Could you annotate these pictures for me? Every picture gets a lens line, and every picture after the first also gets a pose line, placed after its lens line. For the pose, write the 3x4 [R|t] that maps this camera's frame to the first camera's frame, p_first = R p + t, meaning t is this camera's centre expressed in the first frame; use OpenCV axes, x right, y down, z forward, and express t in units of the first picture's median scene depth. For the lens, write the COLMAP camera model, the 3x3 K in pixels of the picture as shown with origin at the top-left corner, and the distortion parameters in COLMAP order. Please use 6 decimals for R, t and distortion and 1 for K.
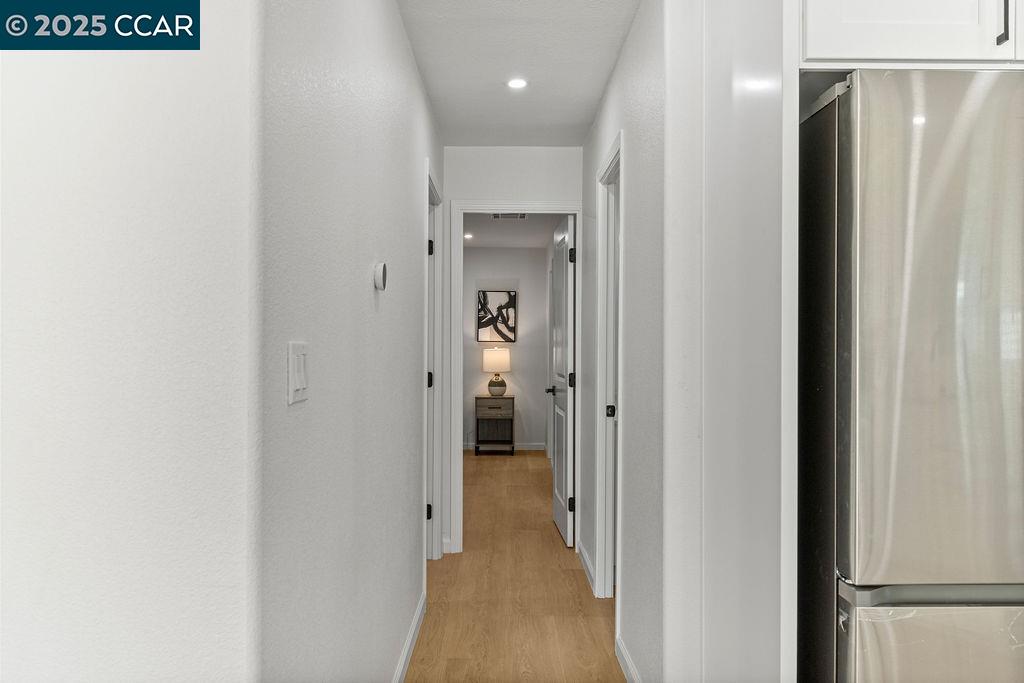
lens RADIAL K [[703.5, 0, 512.3], [0, 703.5, 344.3], [0, 0, 1]] dist [0.000582, 0.000002]
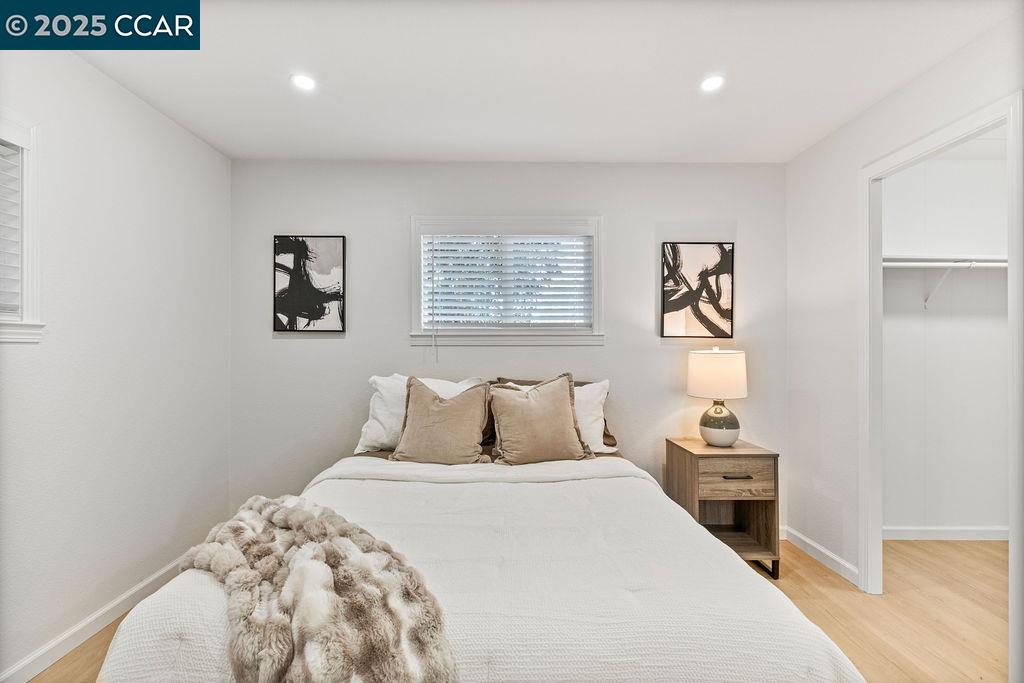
lens RADIAL K [[444.1, 0, 510.3], [0, 444.1, 340.7], [0, 0, 1]] dist [-0.000248, -0.000010]
pose [[0.999905, -0.007152, 0.011811, -0.168862], [0.007068, 0.999949, 0.007164, -0.004469], [-0.011861, -0.007079, 0.999905, 0.664545]]
